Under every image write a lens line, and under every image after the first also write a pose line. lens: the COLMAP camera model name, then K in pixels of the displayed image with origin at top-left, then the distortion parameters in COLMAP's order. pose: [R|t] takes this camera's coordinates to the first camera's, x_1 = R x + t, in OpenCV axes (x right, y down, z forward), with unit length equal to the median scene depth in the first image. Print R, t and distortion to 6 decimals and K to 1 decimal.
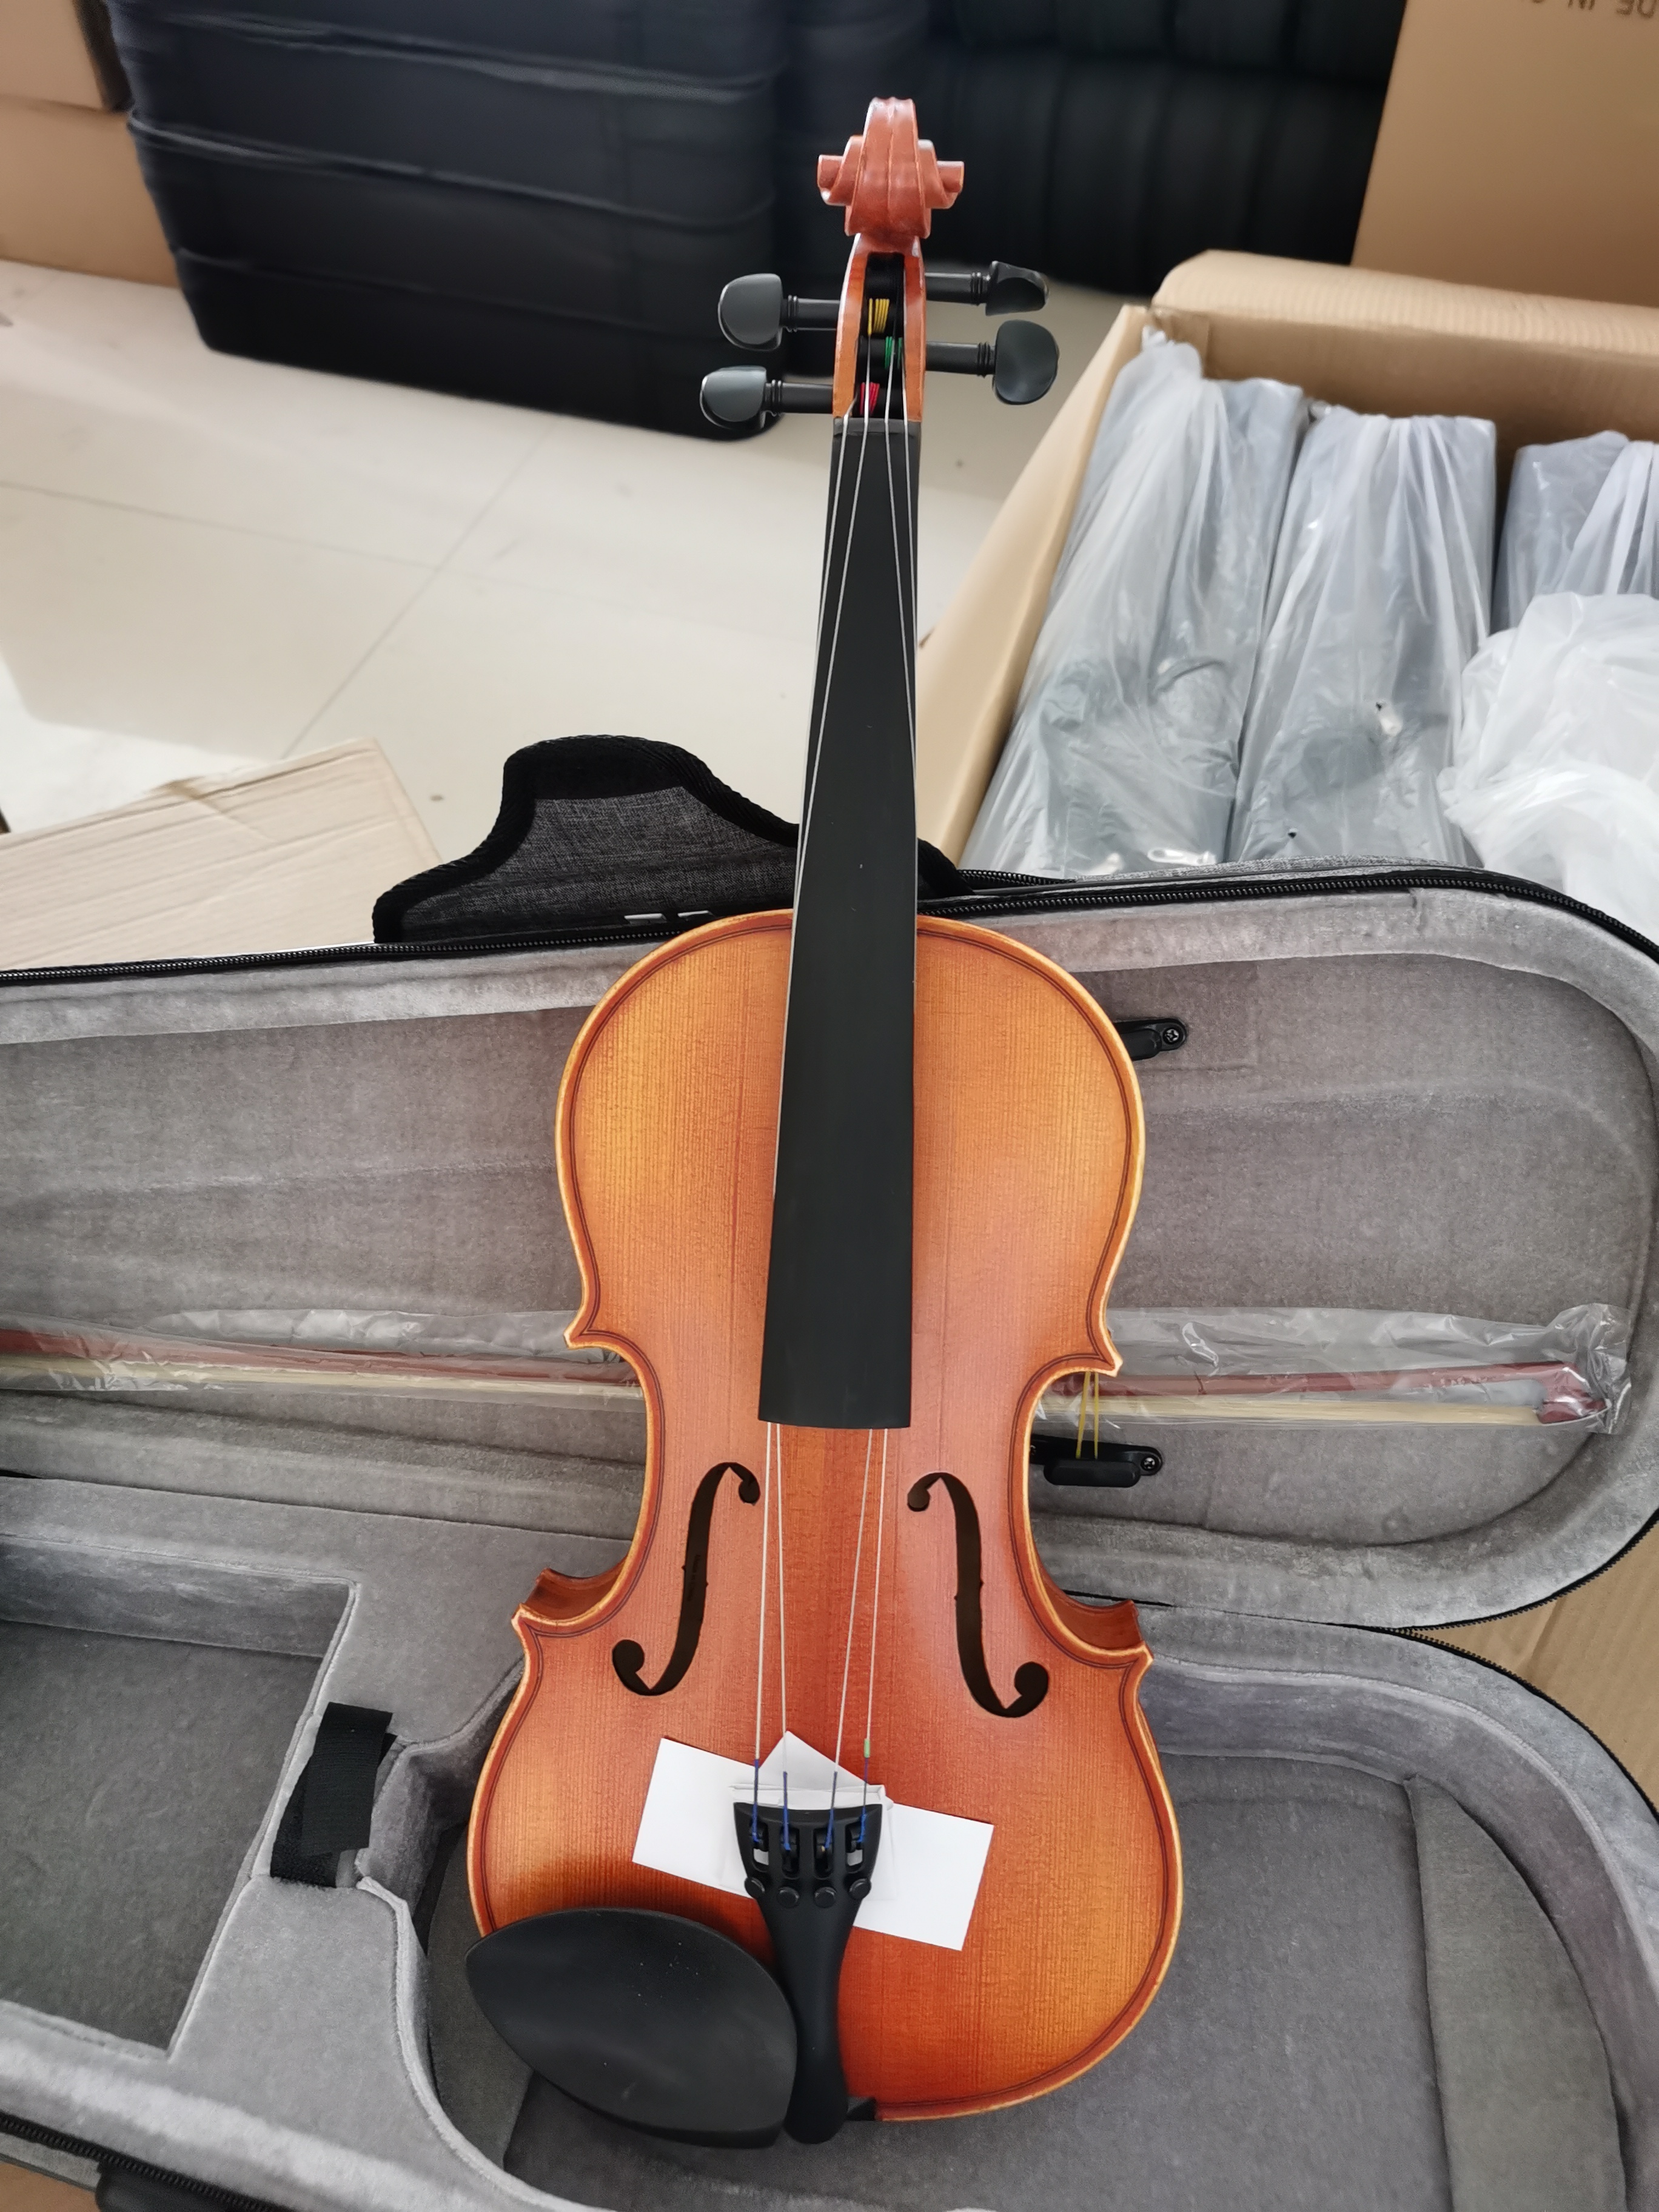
lens RADIAL K [[1740.5, 0, 821.9], [0, 1740.5, 1112.0], [0, 0, 1]] dist [0.010488, -0.006617]
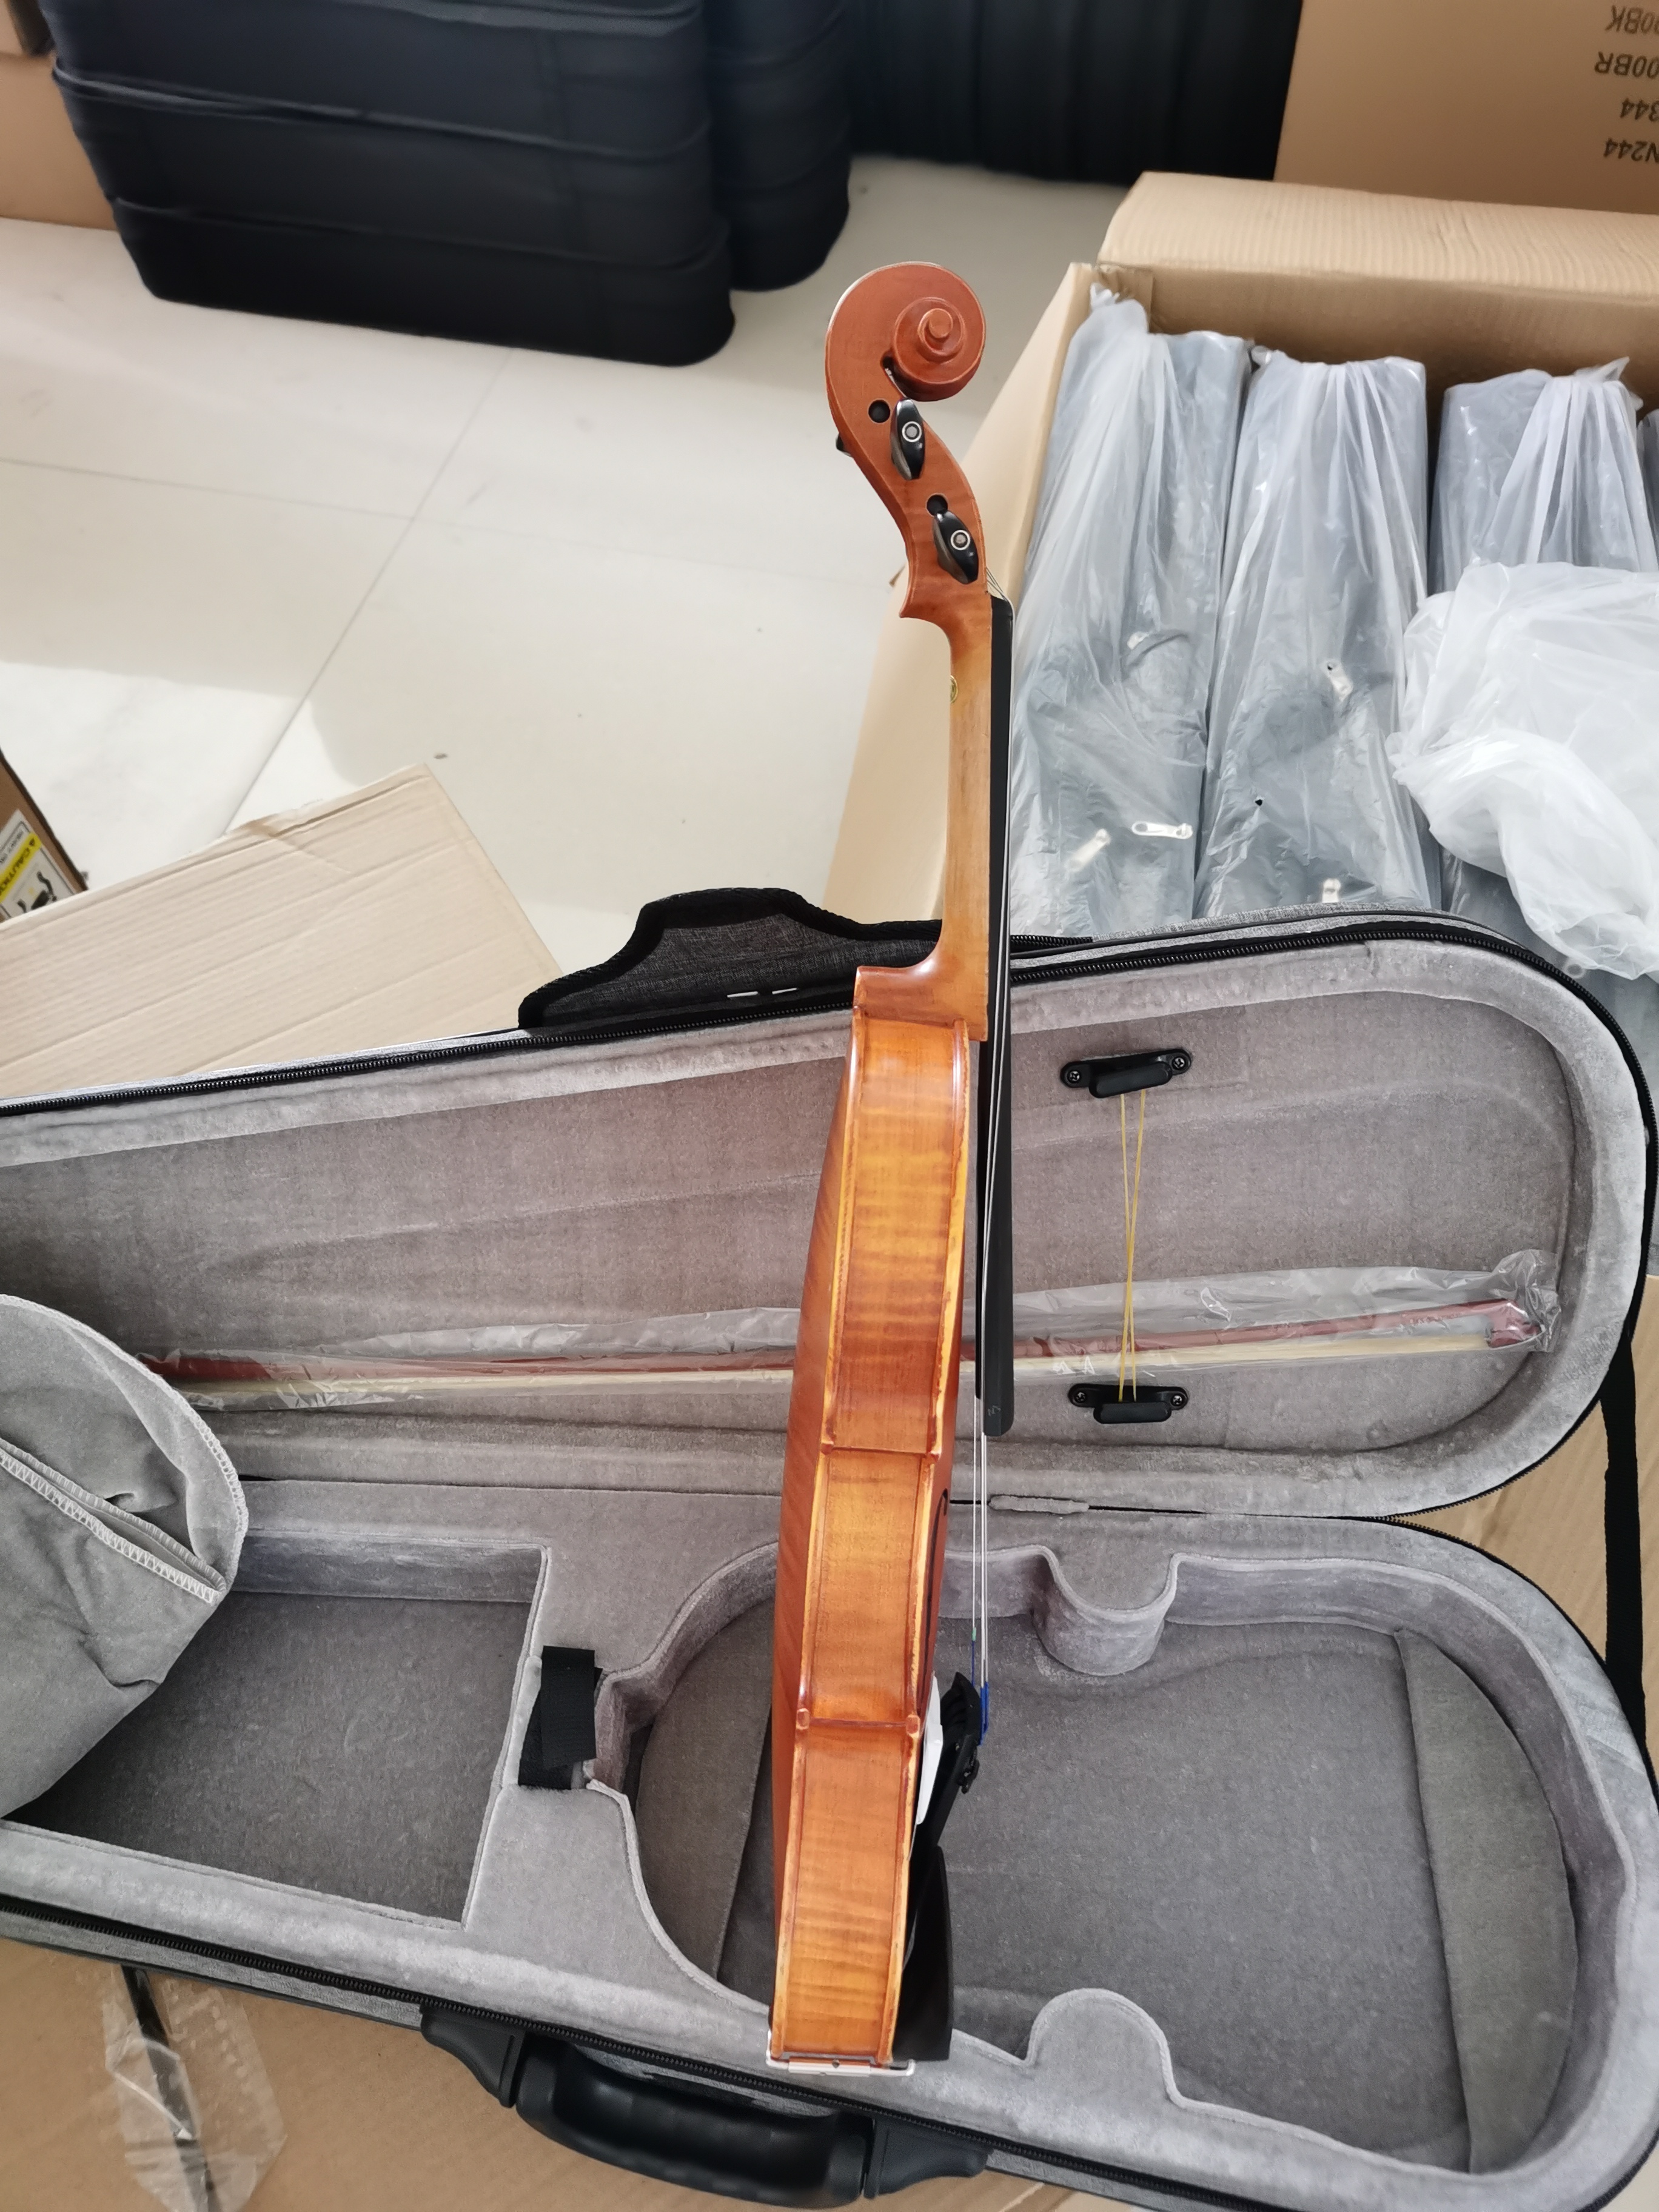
lens RADIAL K [[1740.3, 0, 829.5], [0, 1740.3, 1106.0], [0, 0, 1]] dist [0.010509, 0.008599]
pose [[0.997215, -0.072500, 0.017478, -0.063808], [0.070847, 0.994146, 0.081581, -0.122413], [-0.023290, -0.080116, 0.996513, -0.204637]]
